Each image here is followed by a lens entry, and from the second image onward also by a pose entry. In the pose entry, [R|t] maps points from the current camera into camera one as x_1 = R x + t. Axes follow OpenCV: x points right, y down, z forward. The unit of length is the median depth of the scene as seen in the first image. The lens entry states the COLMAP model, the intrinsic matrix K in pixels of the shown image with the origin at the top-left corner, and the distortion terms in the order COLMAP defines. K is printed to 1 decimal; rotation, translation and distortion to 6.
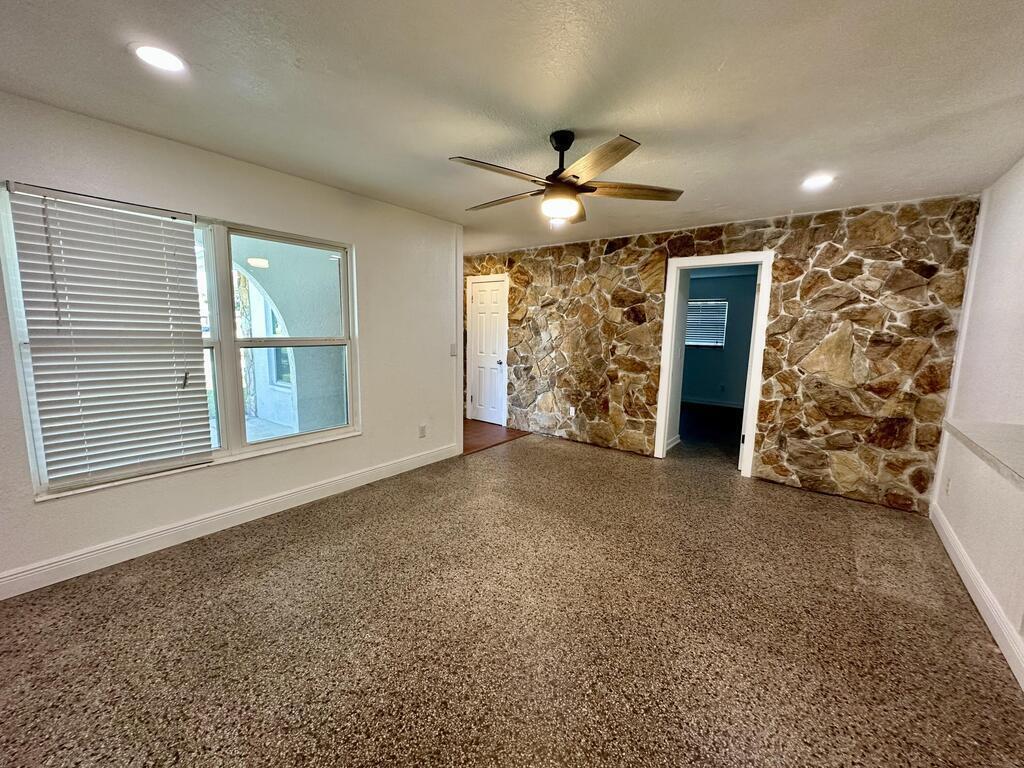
lens RADIAL K [[411.5, 0, 511.7], [0, 411.5, 384.2], [0, 0, 1]] dist [-0.001889, 0.000470]
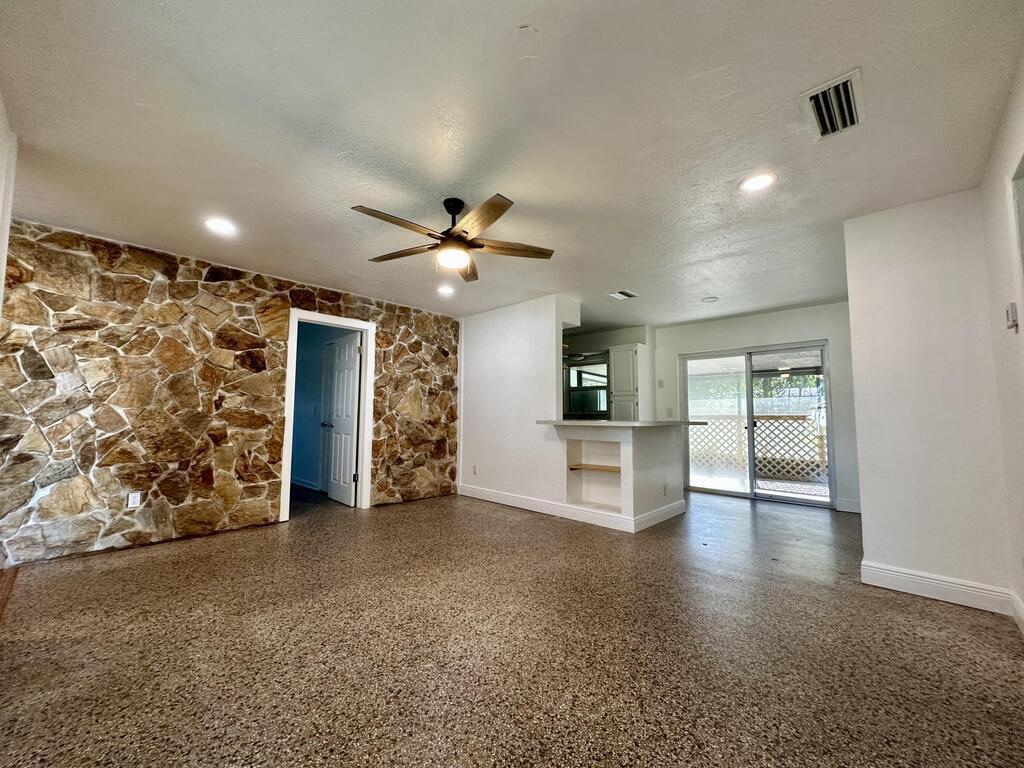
lens RADIAL K [[411.5, 0, 513.0], [0, 411.5, 384.0], [0, 0, 1]] dist [-0.001889, 0.000470]
pose [[0.095768, 0.056745, 0.993785, -0.573730], [0.130908, 0.988984, -0.069086, 0.012437], [-0.986758, 0.136710, 0.087285, 0.448600]]
